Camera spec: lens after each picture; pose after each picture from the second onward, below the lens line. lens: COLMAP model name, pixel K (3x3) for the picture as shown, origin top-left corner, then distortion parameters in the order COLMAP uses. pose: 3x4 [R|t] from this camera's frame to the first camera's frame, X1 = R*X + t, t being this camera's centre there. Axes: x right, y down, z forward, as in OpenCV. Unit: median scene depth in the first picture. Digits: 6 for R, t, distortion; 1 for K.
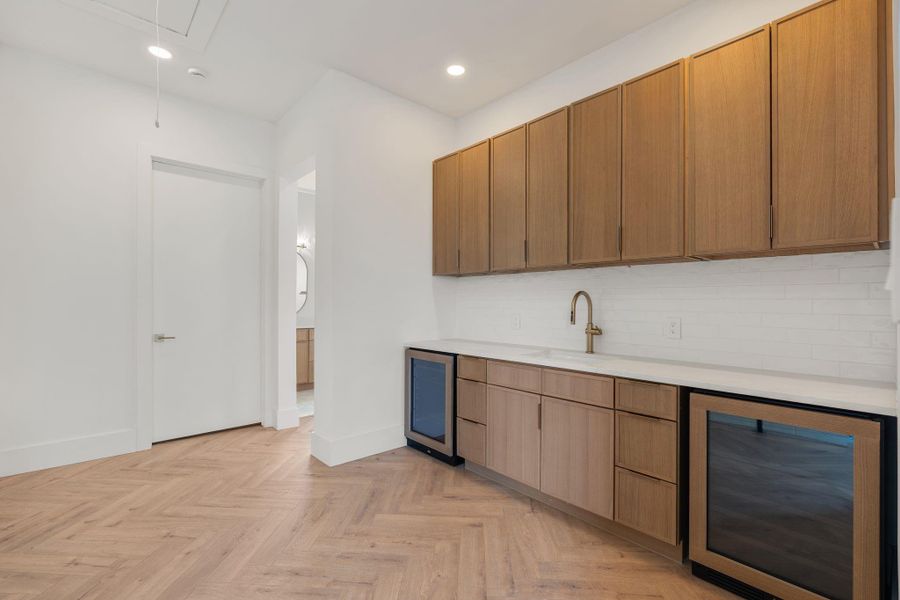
lens RADIAL K [[404.8, 0, 446.8], [0, 404.8, 299.1], [0, 0, 1]] dist [-0.005744, 0.002494]
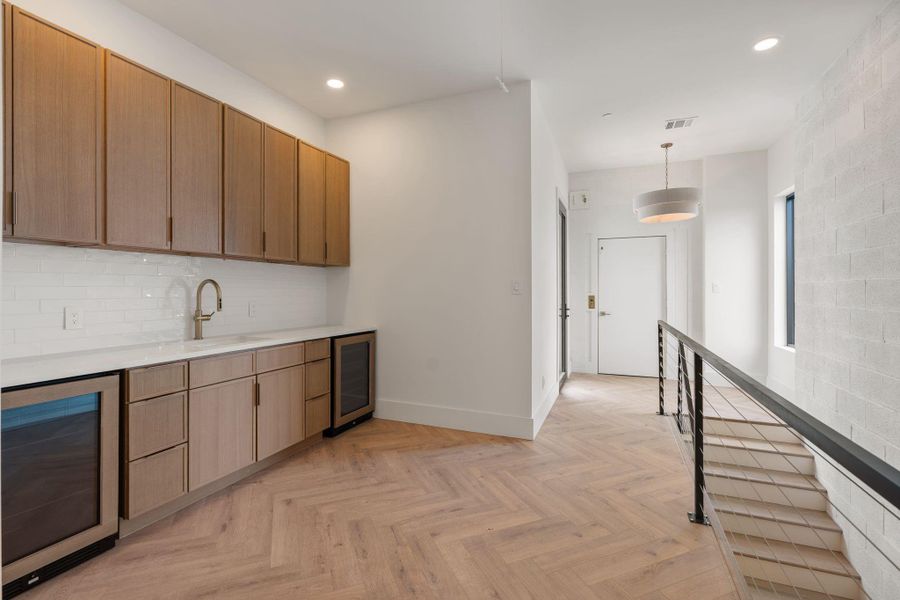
lens RADIAL K [[404.8, 0, 444.4], [0, 404.8, 291.7], [0, 0, 1]] dist [-0.005744, 0.002494]
pose [[-0.413624, -0.003846, 0.910440, -1.085997], [-0.003372, 0.999991, 0.002692, 0.007928], [-0.910441, -0.001956, -0.413633, 1.100847]]
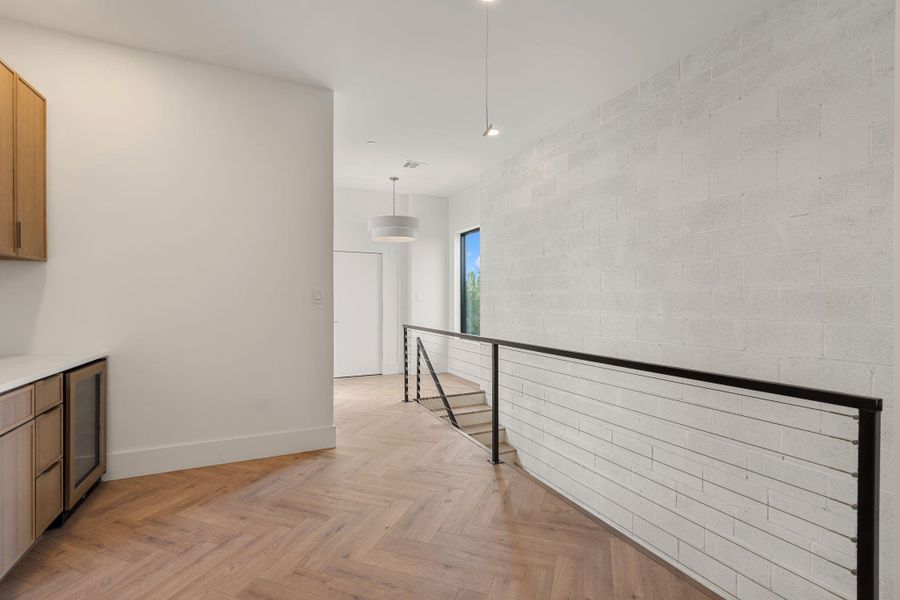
lens RADIAL K [[404.8, 0, 448.2], [0, 404.8, 302.8], [0, 0, 1]] dist [-0.005744, 0.002494]
pose [[-0.953135, -0.007042, 0.302464, -0.708055], [-0.005455, 0.999967, 0.006090, 0.005891], [-0.302497, 0.004155, -0.953141, 1.516266]]
